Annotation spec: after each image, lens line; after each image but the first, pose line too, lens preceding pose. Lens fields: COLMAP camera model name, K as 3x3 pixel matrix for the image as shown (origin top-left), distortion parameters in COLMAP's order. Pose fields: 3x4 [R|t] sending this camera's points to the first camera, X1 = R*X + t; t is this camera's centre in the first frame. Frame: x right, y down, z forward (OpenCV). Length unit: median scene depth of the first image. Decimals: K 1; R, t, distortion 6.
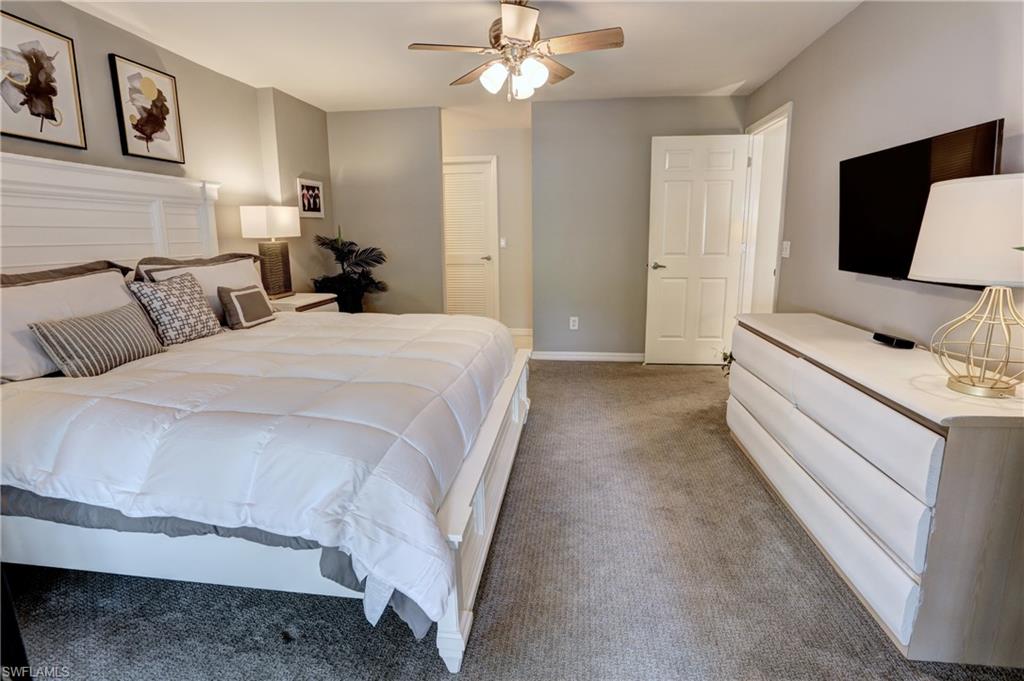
lens RADIAL K [[515.4, 0, 512.0], [0, 515.4, 342.2], [0, 0, 1]] dist [-0.052937, 0.015645]
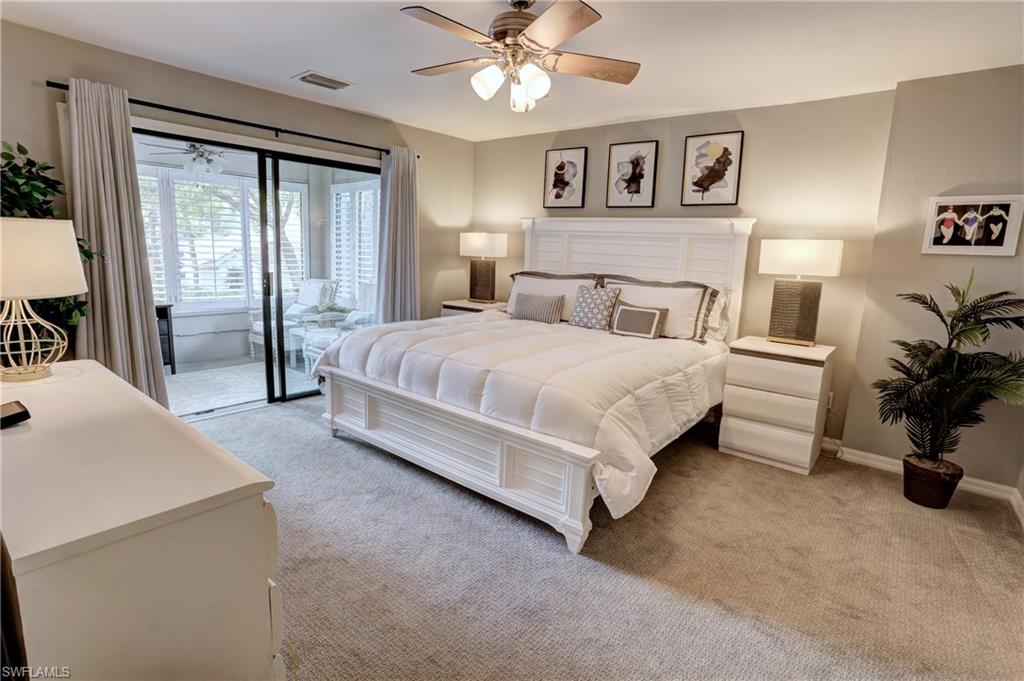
lens RADIAL K [[515.4, 0, 508.5], [0, 515.4, 338.1], [0, 0, 1]] dist [-0.052937, 0.015645]
pose [[-0.551446, 0.132866, -0.823562, 0.691381], [-0.203457, 0.936002, 0.287237, -0.327206], [0.809020, 0.325955, -0.489122, 1.370204]]
